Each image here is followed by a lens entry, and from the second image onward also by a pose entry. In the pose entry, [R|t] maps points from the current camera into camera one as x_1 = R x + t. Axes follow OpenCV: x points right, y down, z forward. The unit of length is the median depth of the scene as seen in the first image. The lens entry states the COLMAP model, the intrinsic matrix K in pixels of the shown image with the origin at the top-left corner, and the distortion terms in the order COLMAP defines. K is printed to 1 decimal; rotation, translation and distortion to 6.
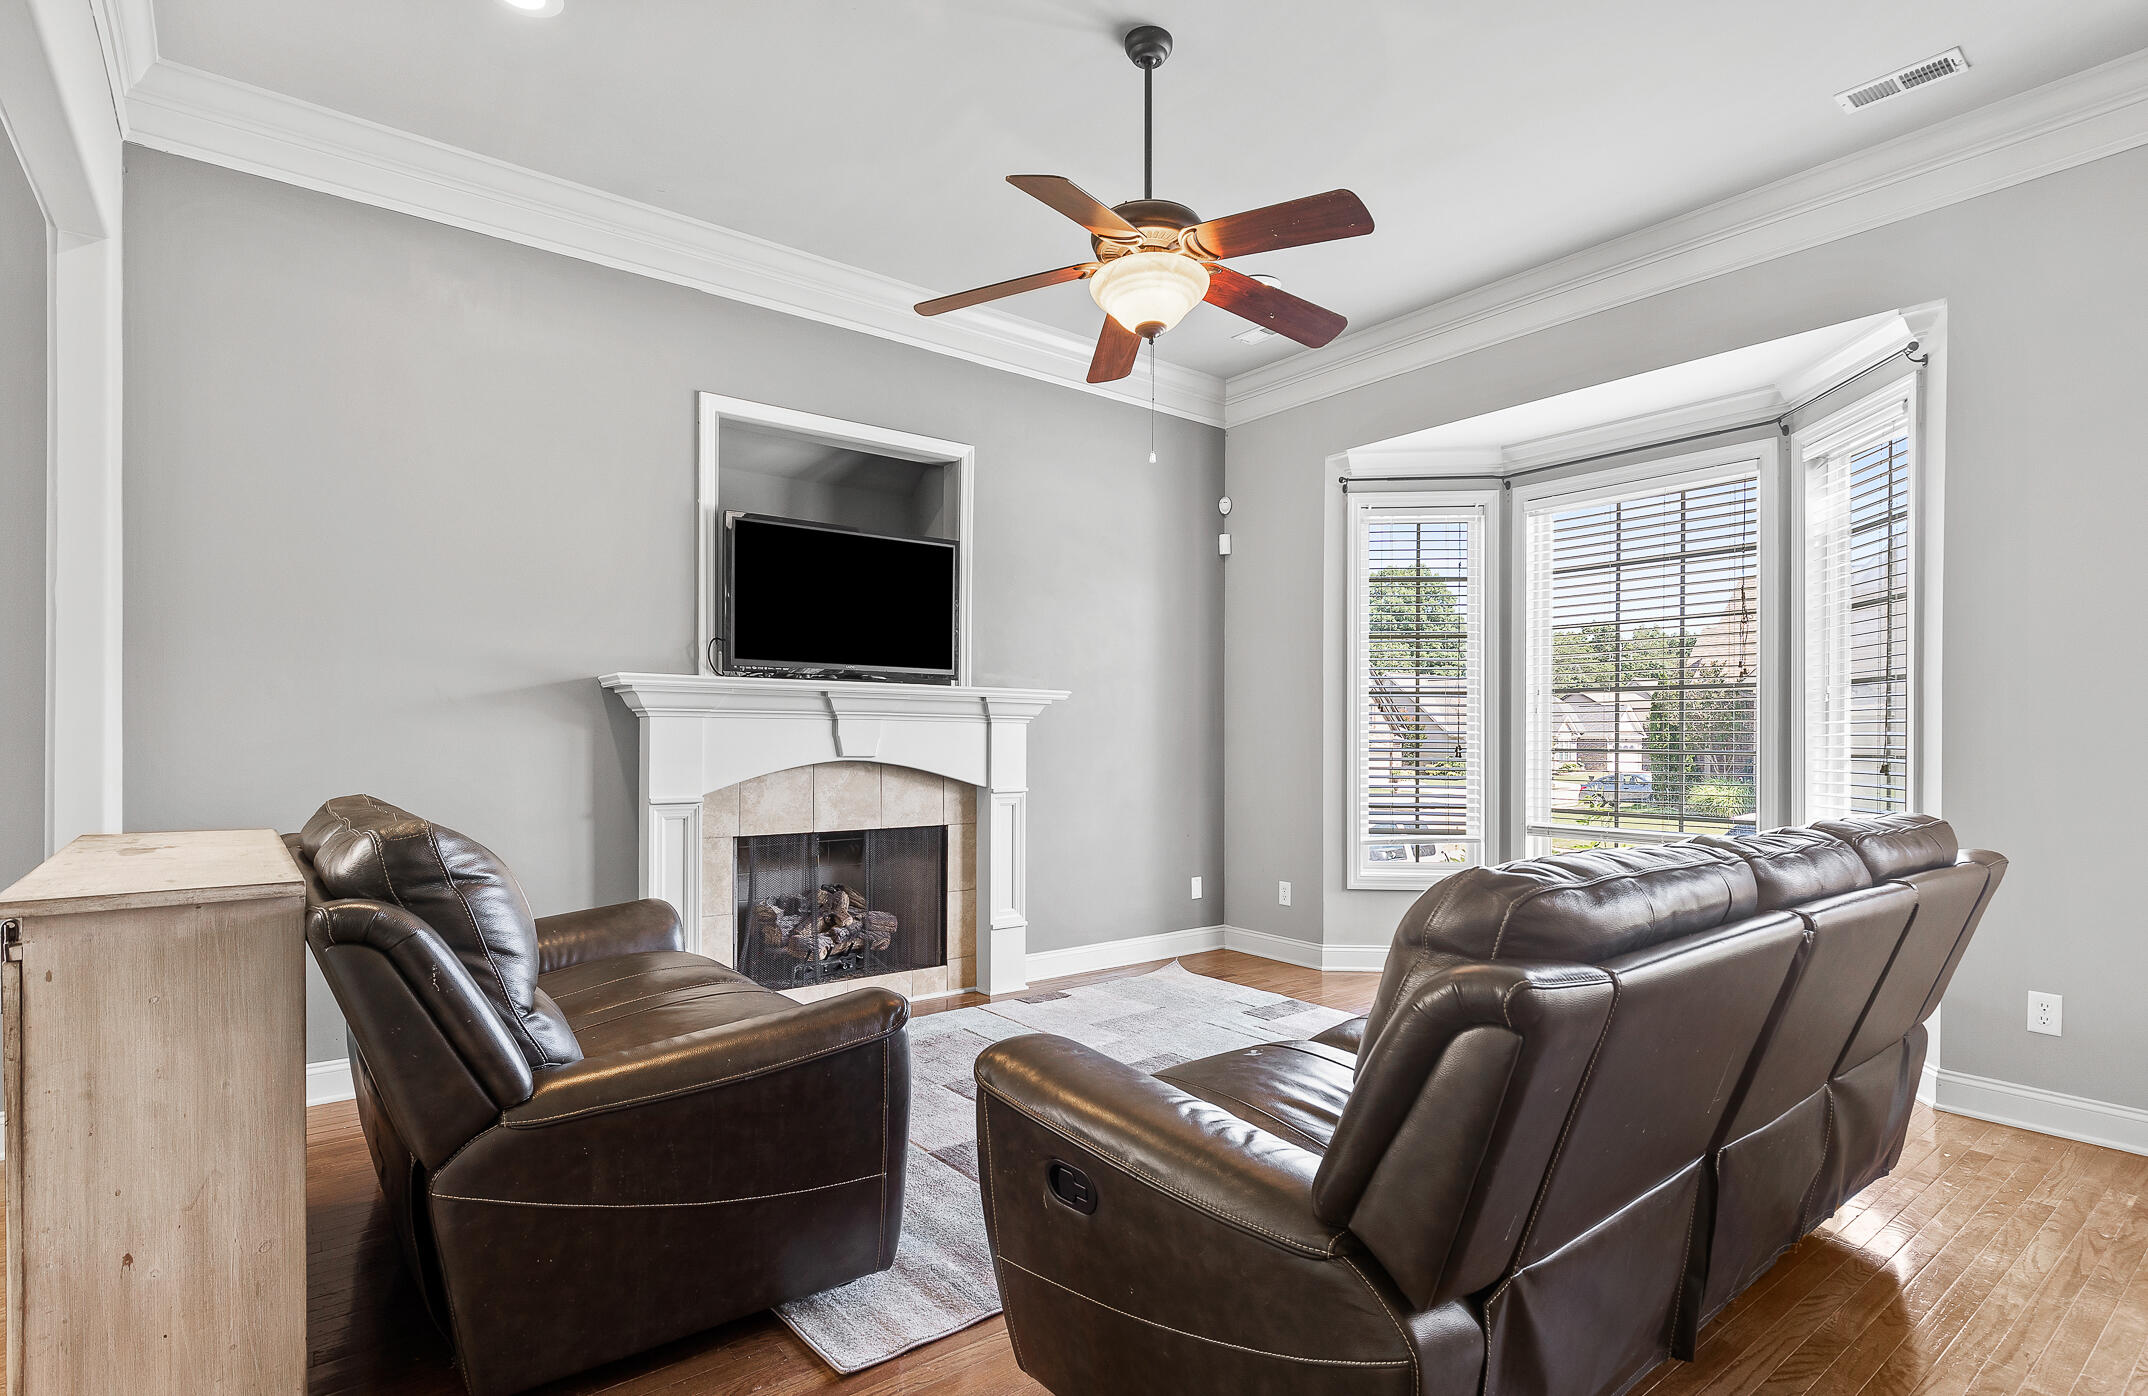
lens RADIAL K [[1056.8, 0, 1074.5], [0, 1056.8, 735.6], [0, 0, 1]] dist [-0.000215, -0.000029]
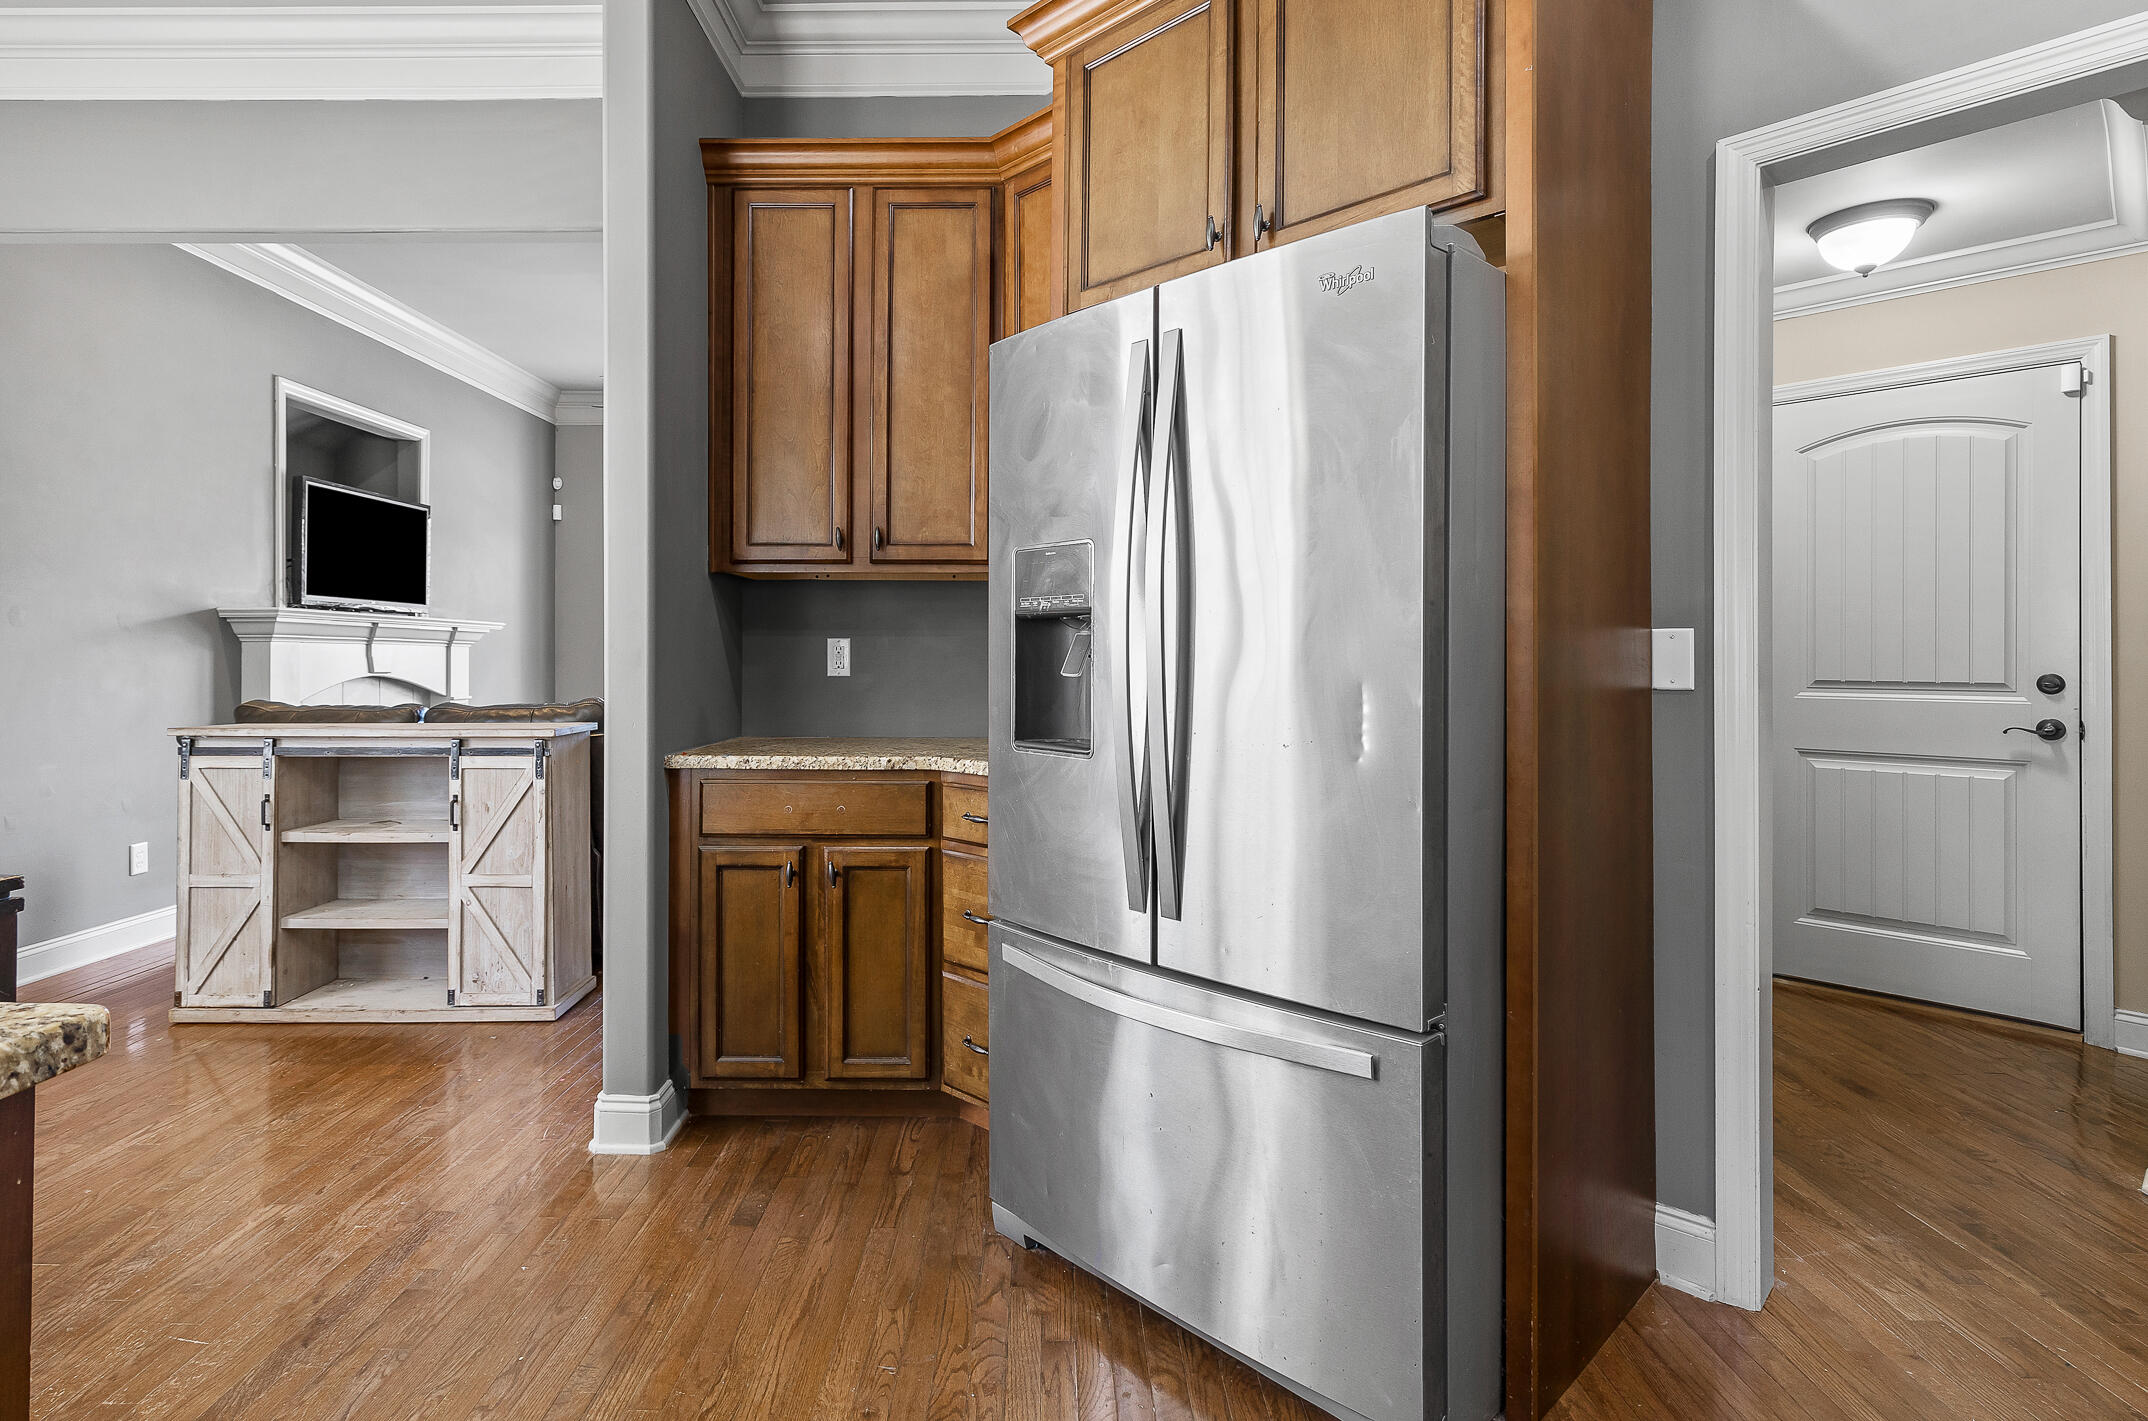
lens RADIAL K [[1014.6, 0, 1066.3], [0, 1014.6, 653.4], [0, 0, 1]] dist [-0.000481, -0.000166]
pose [[0.612094, 0.001795, 0.790783, -0.614788], [-0.001799, 0.999998, -0.000878, -0.003927], [-0.790783, -0.000885, 0.612096, -0.376592]]
